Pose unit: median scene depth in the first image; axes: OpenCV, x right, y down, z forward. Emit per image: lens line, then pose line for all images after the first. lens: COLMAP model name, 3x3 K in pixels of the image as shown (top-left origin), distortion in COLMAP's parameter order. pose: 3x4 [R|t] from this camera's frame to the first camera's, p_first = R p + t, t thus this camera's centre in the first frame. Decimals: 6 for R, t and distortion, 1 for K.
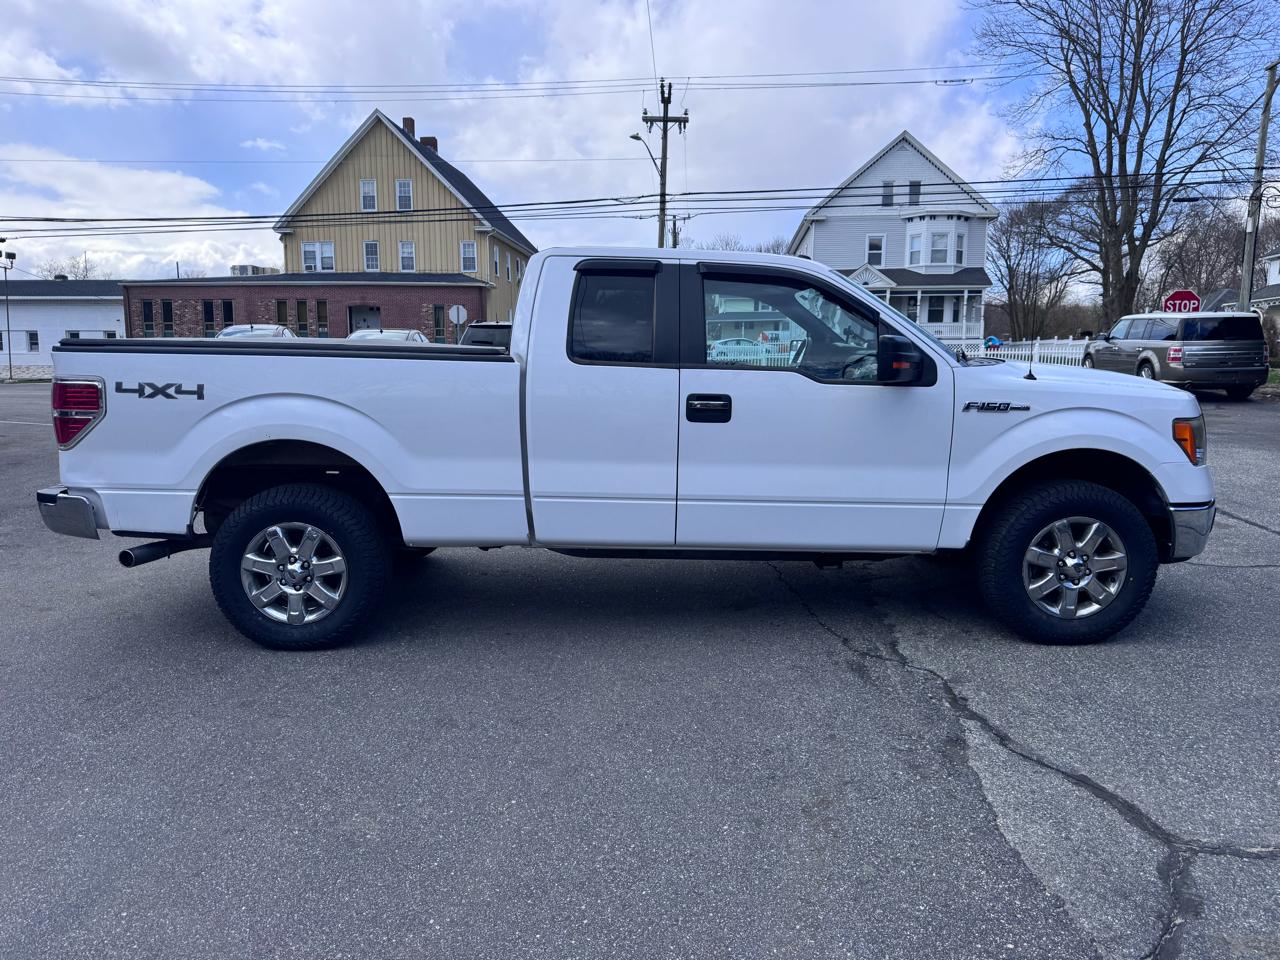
lens RADIAL K [[899.0, 0, 648.8], [0, 899.0, 484.5], [0, 0, 1]] dist [0.039041, -0.045142]
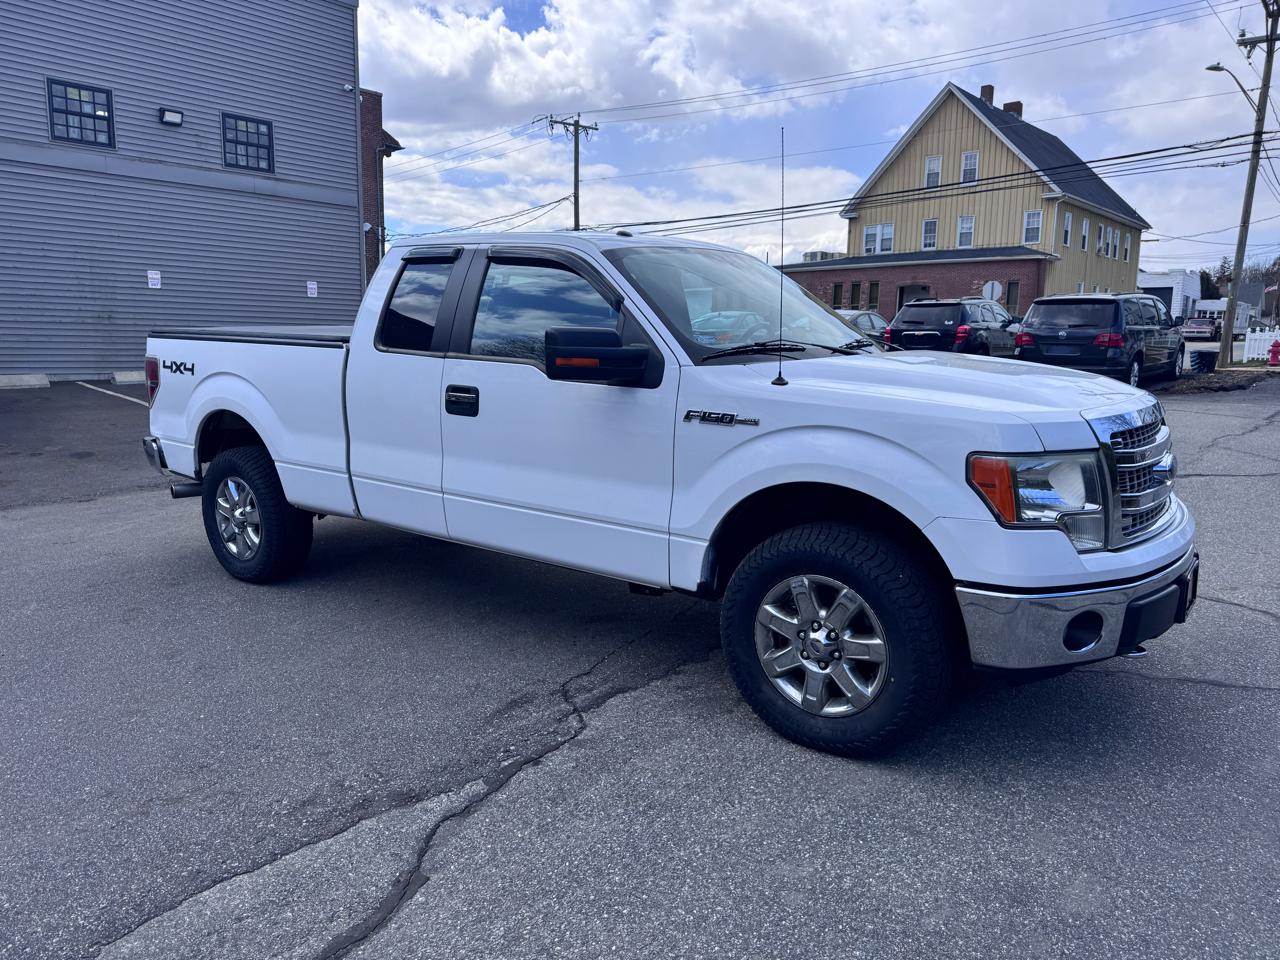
lens RADIAL K [[899.0, 0, 641.4], [0, 899.0, 479.0], [0, 0, 1]] dist [0.039041, -0.045142]
pose [[0.794091, 0.098820, -0.599711, 0.772500], [-0.088599, 0.994975, 0.046636, -0.060837], [0.601306, 0.016100, 0.798856, 0.336089]]
